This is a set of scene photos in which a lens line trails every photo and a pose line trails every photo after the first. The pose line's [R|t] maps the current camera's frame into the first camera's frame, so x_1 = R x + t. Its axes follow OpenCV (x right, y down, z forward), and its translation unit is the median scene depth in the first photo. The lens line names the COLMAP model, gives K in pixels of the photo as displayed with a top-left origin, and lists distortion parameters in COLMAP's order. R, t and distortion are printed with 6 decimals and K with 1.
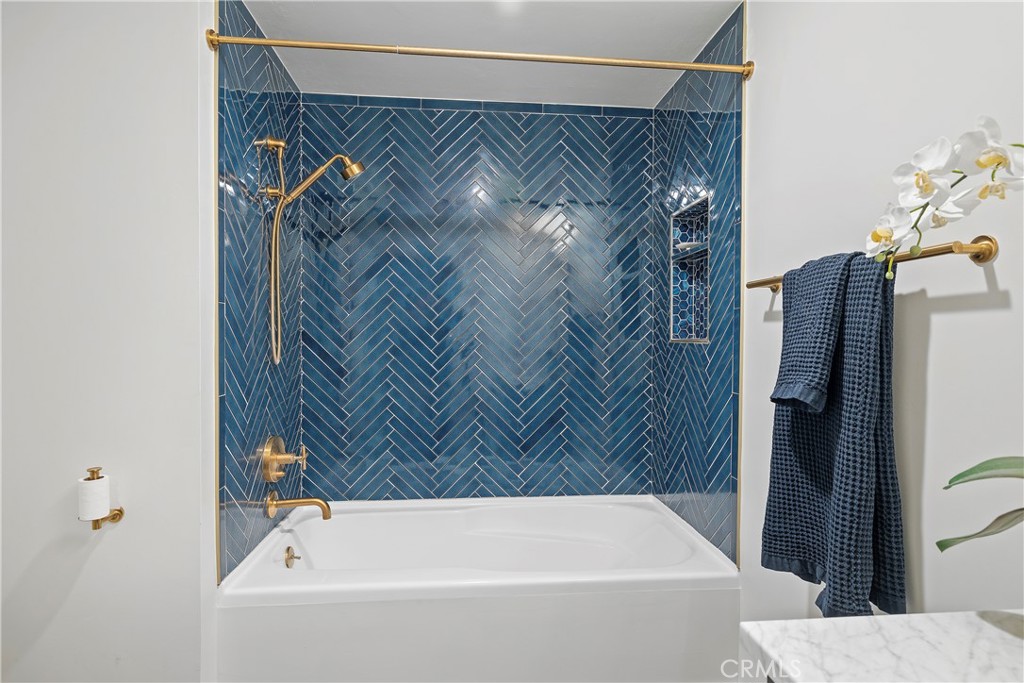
lens RADIAL K [[522.1, 0, 511.9], [0, 522.1, 345.3], [0, 0, 1]] dist [0.000295, 0.000291]
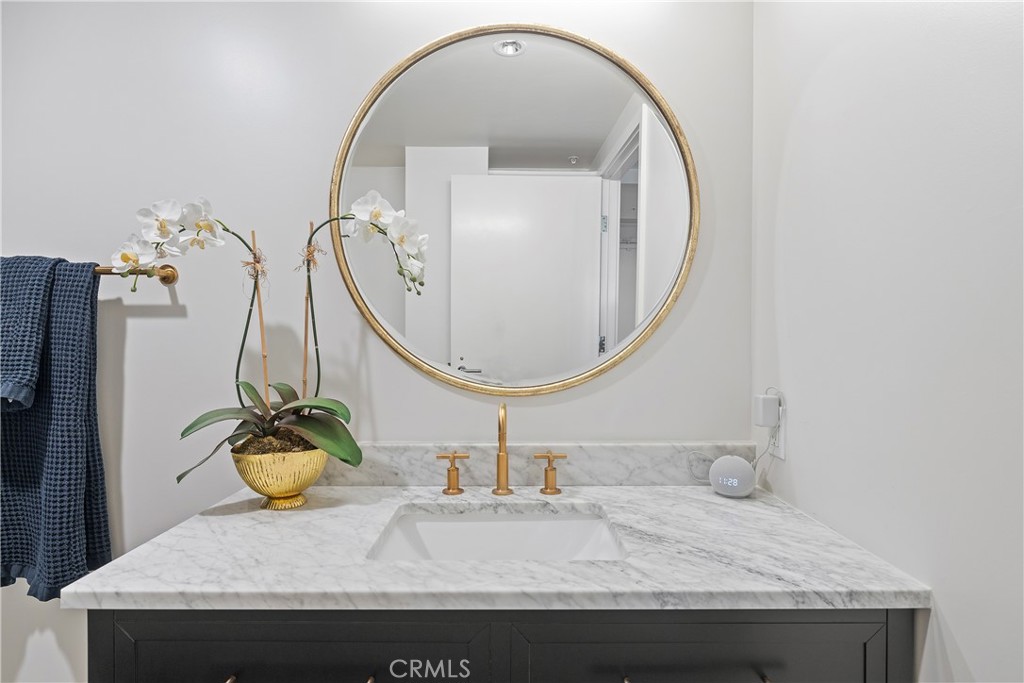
lens RADIAL K [[522.1, 0, 512.0], [0, 522.1, 340.9], [0, 0, 1]] dist [0.000295, 0.000291]
pose [[0.084814, -0.003513, 0.996391, -0.376962], [0.008370, 0.999961, 0.002813, -0.000063], [-0.996362, 0.008101, 0.084840, -0.041365]]
